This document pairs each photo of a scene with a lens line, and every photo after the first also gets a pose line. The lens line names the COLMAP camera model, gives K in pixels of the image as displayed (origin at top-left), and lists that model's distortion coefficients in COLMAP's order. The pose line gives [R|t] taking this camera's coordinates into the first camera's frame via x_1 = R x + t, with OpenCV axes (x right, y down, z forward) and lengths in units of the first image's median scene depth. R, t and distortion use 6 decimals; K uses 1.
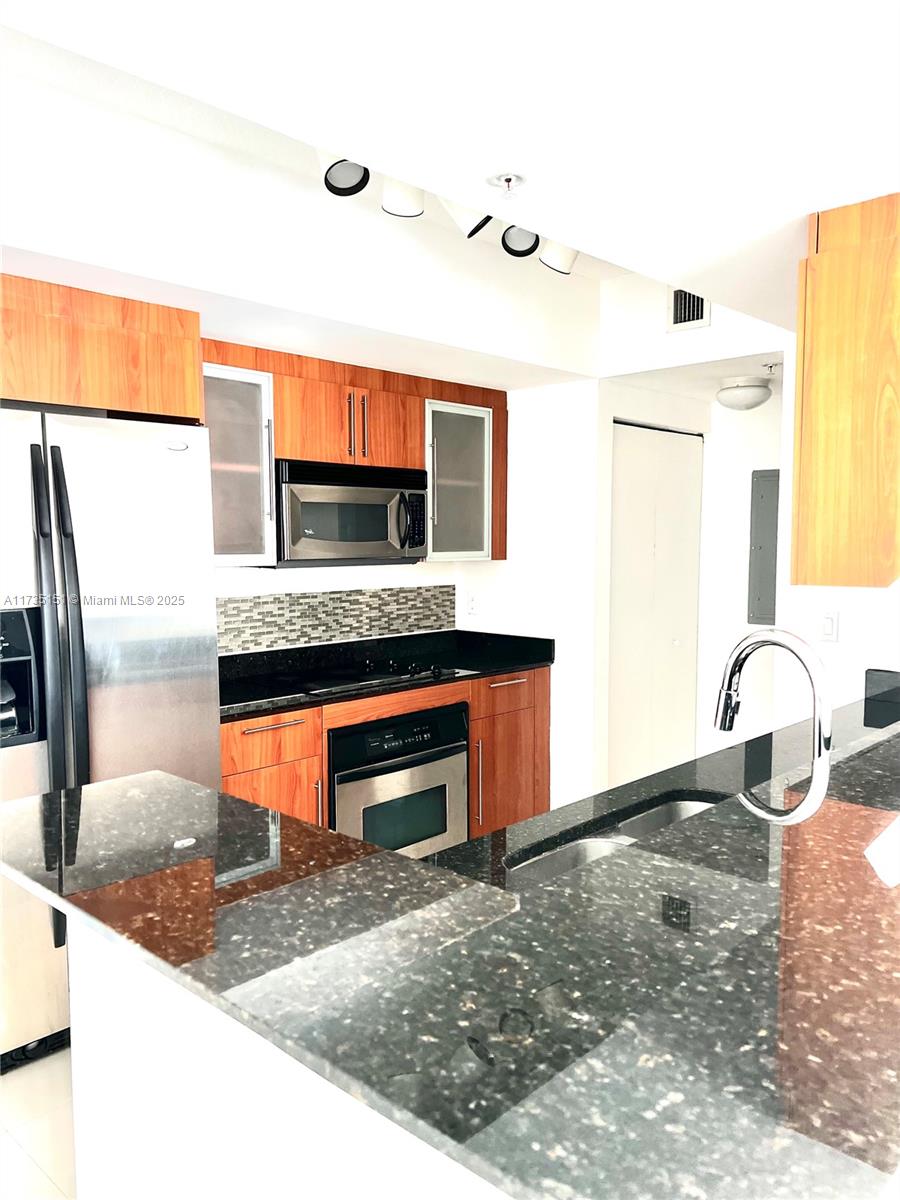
lens RADIAL K [[908.0, 0, 456.8], [0, 908.0, 620.7], [0, 0, 1]] dist [0.074226, -0.002217]
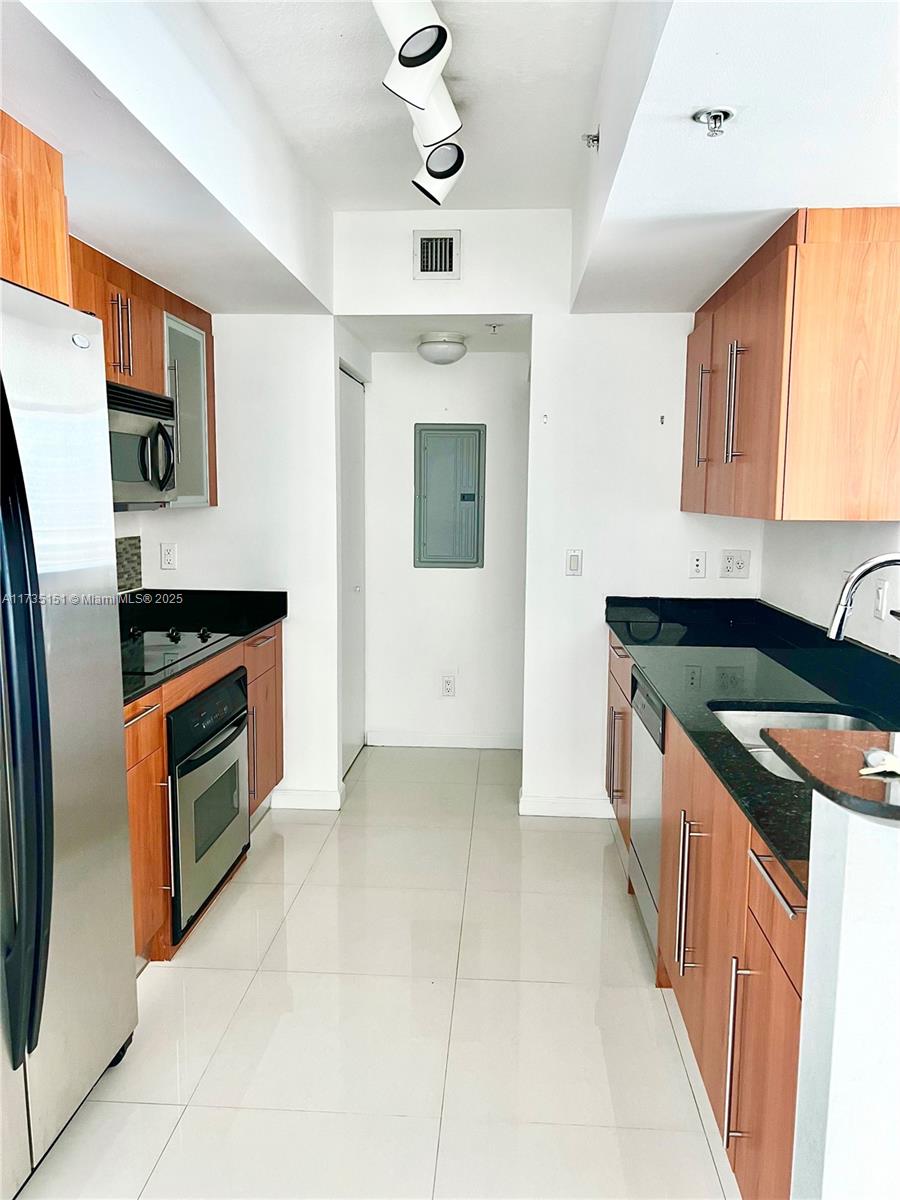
lens RADIAL K [[908.0, 0, 456.8], [0, 908.0, 620.7], [0, 0, 1]] dist [0.074226, -0.002217]
pose [[0.775046, -0.082092, 0.626550, -0.403273], [0.049158, 0.996354, 0.069737, -0.007660], [-0.629990, -0.023249, 0.776255, 0.181288]]
